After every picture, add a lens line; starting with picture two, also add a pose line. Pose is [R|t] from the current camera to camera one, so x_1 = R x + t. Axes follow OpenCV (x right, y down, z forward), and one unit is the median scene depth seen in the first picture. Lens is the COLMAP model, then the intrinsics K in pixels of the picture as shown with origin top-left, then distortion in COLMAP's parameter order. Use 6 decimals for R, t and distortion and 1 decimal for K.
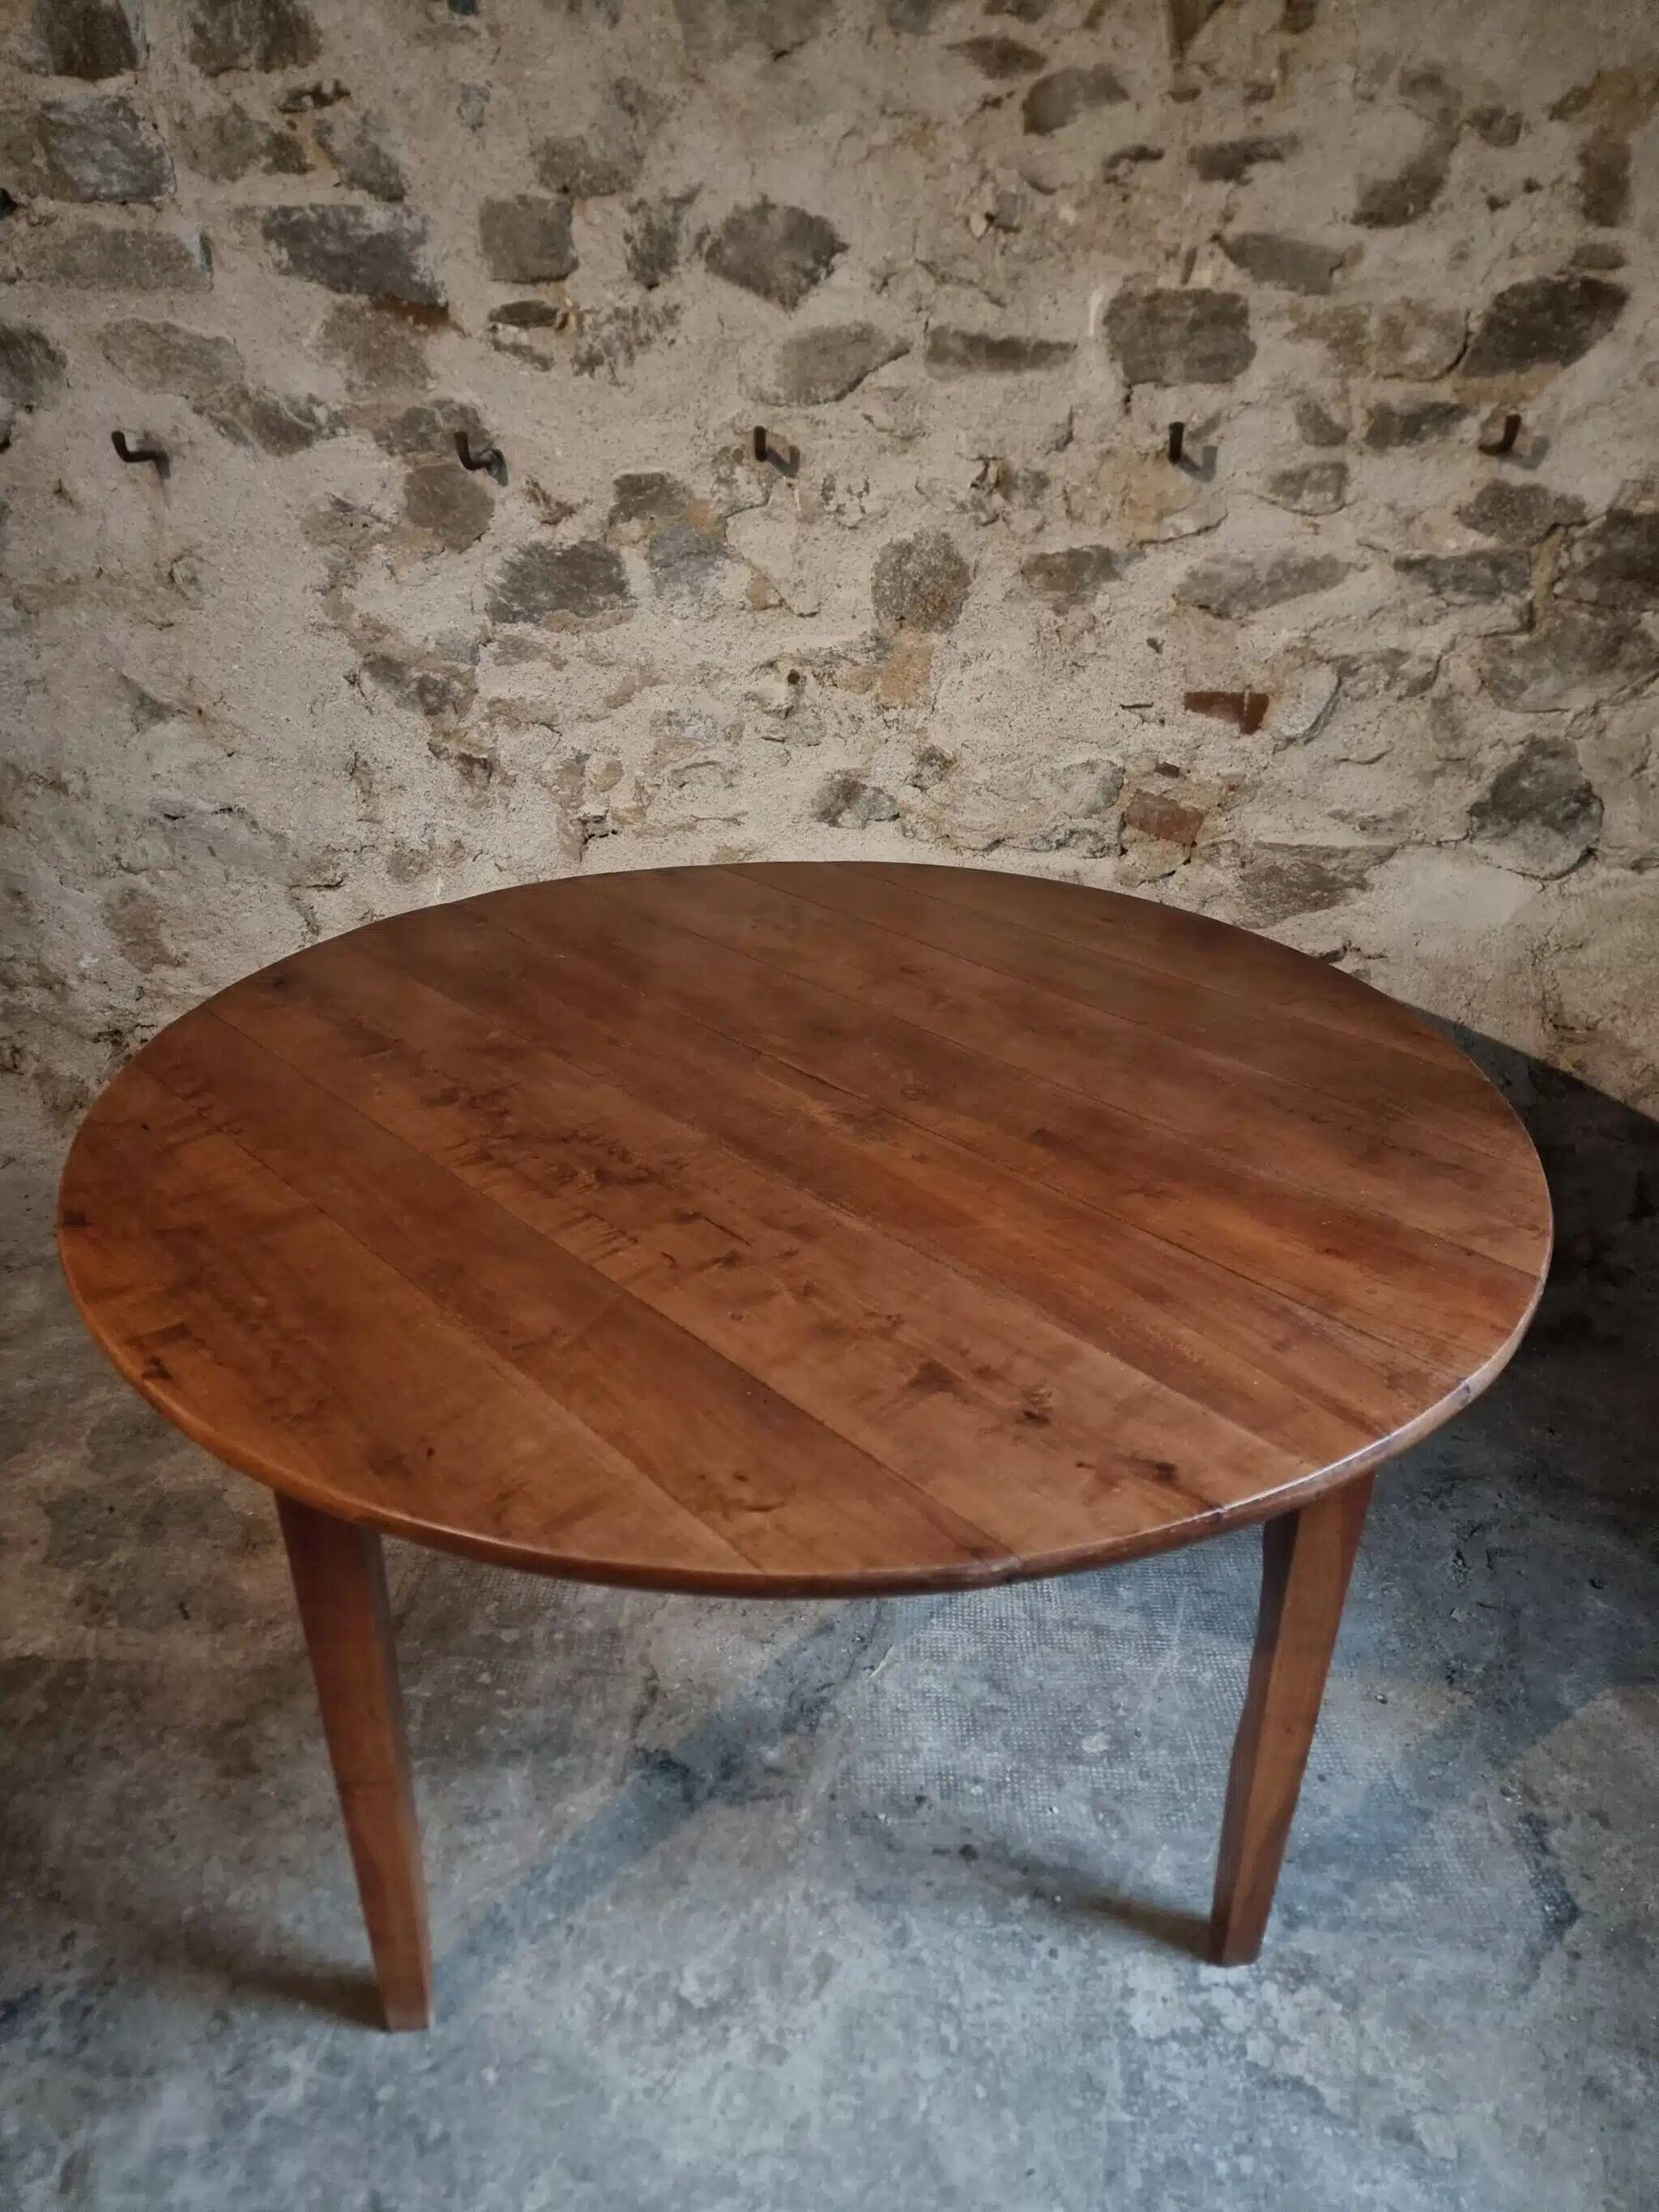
lens RADIAL K [[1536.2, 0, 821.0], [0, 1536.2, 1098.1], [0, 0, 1]] dist [0.078648, -0.075108]
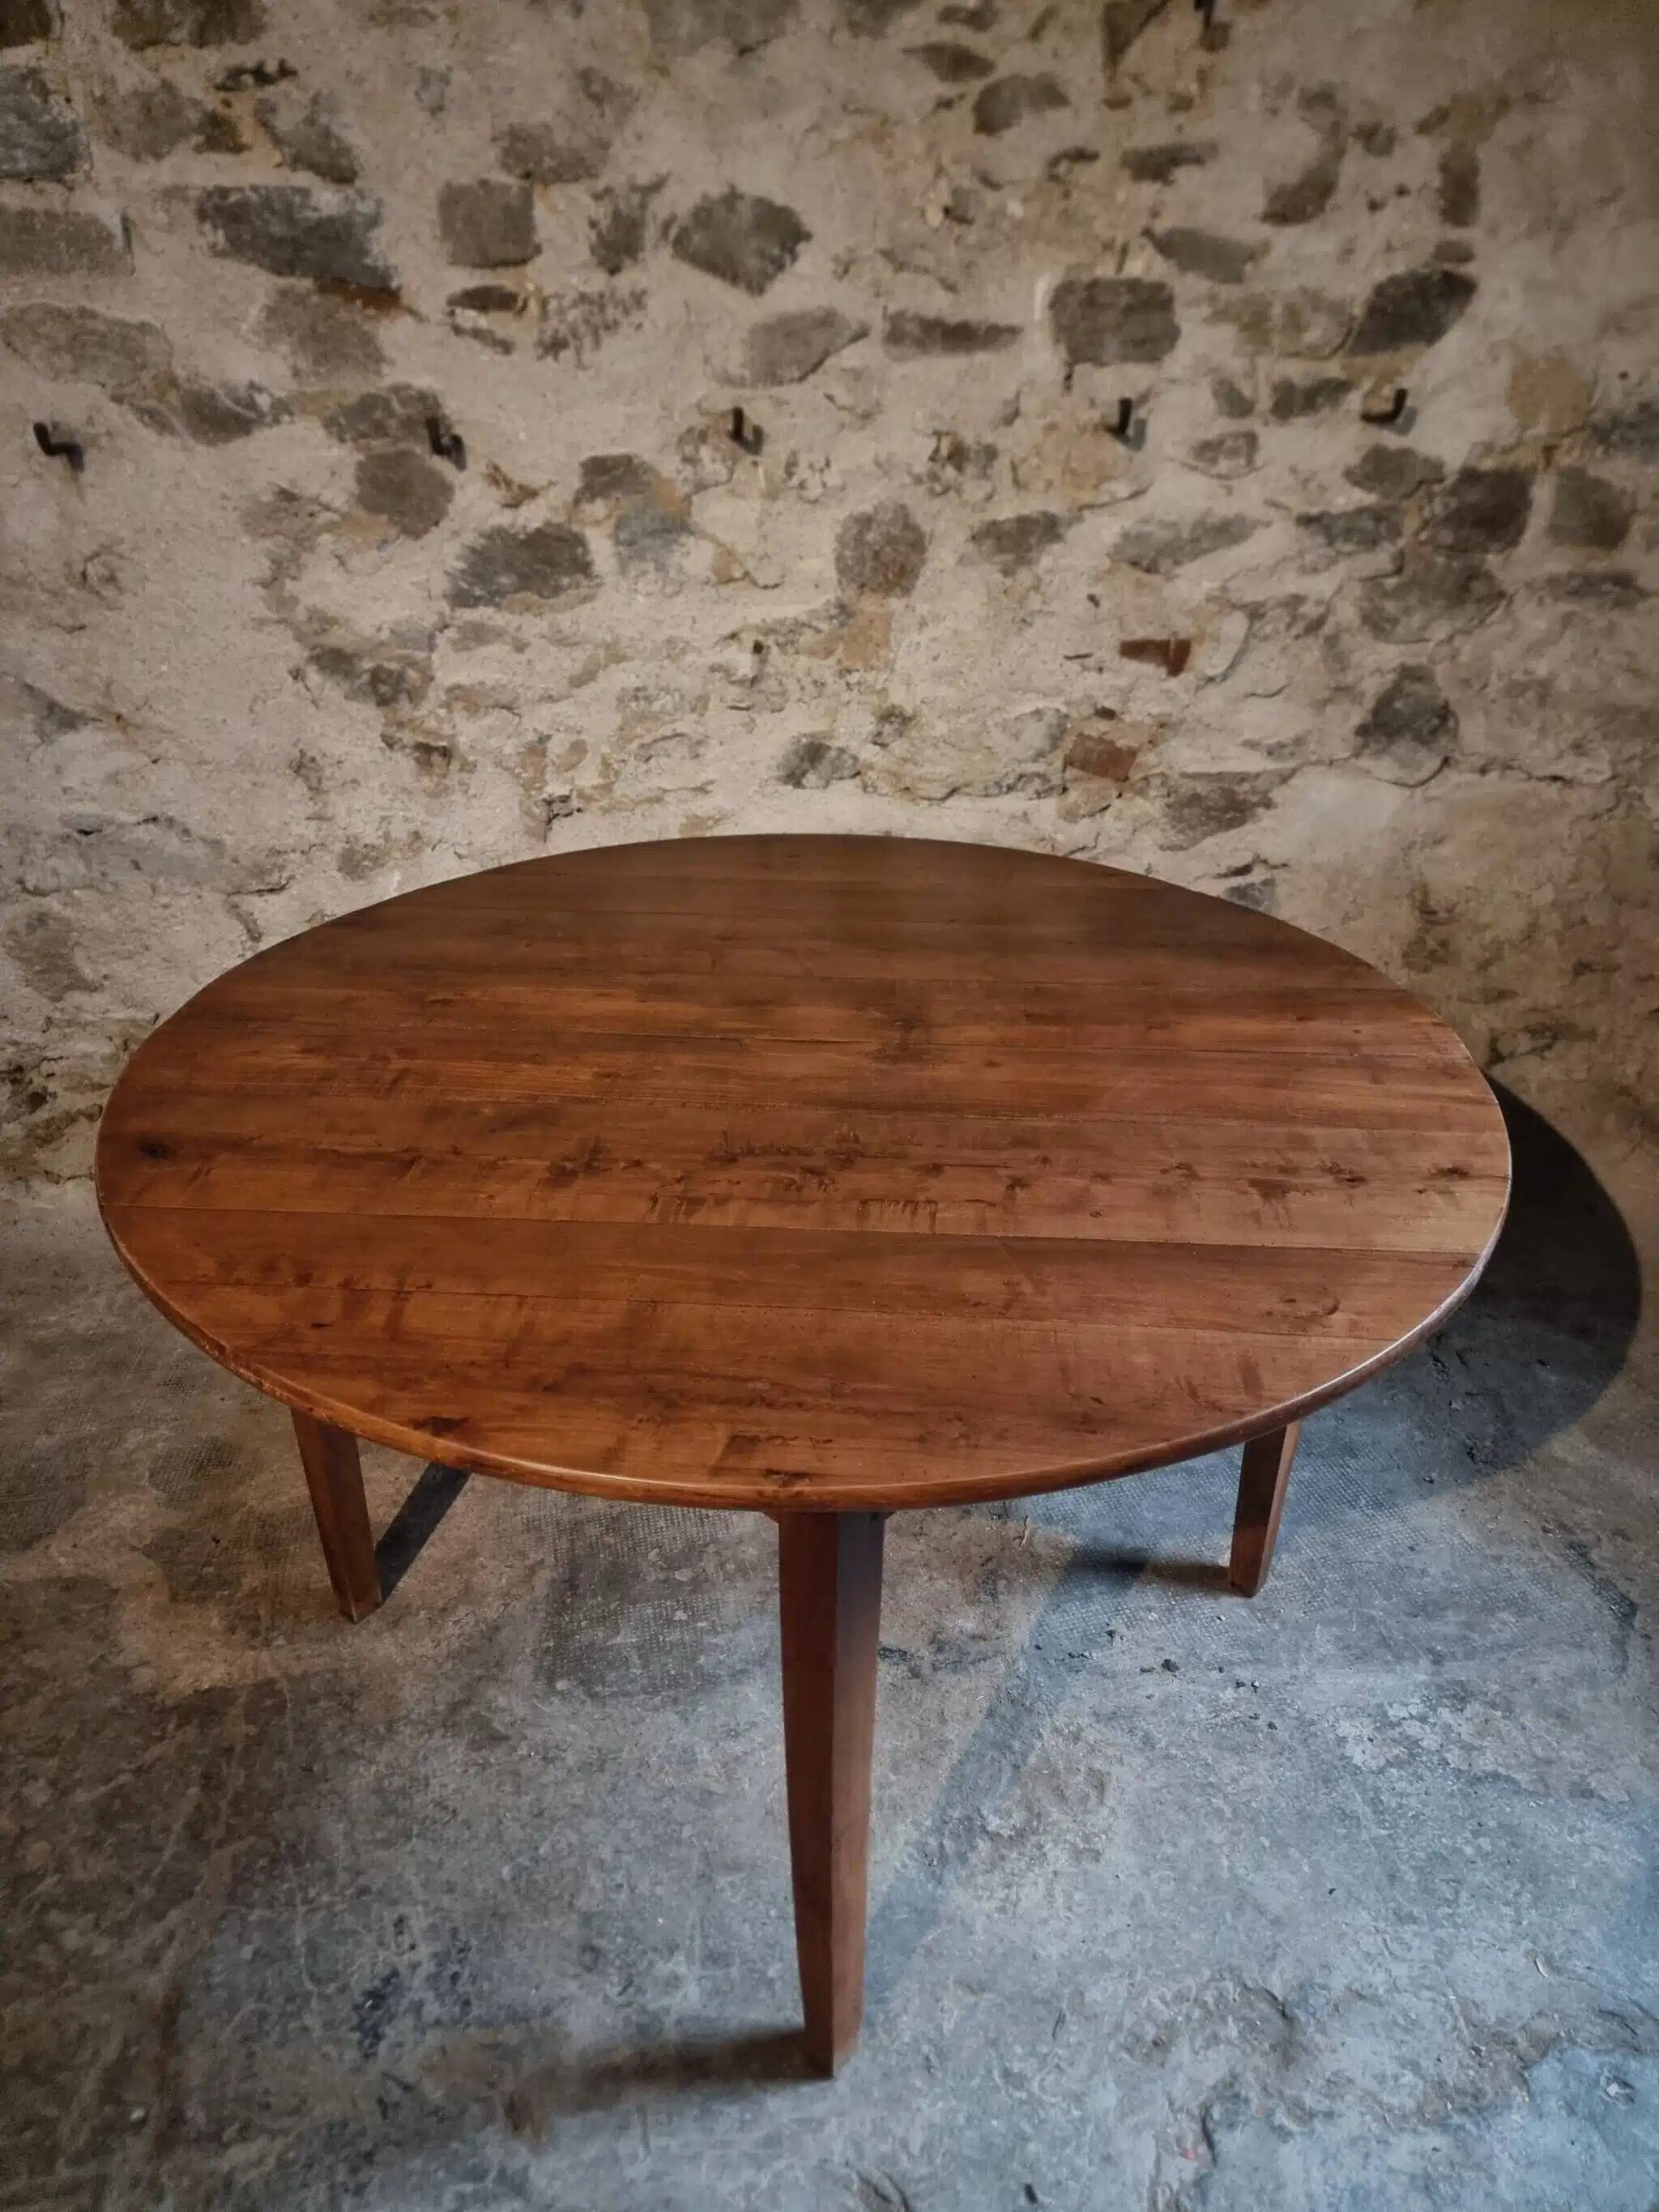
lens RADIAL K [[1541.8, 0, 815.7], [0, 1541.8, 1110.8], [0, 0, 1]] dist [0.066668, -0.065594]
pose [[0.963323, -0.123687, 0.238138, -0.288958], [0.118190, 0.992291, 0.037283, 0.005093], [-0.240913, -0.007770, 0.970516, -0.033736]]
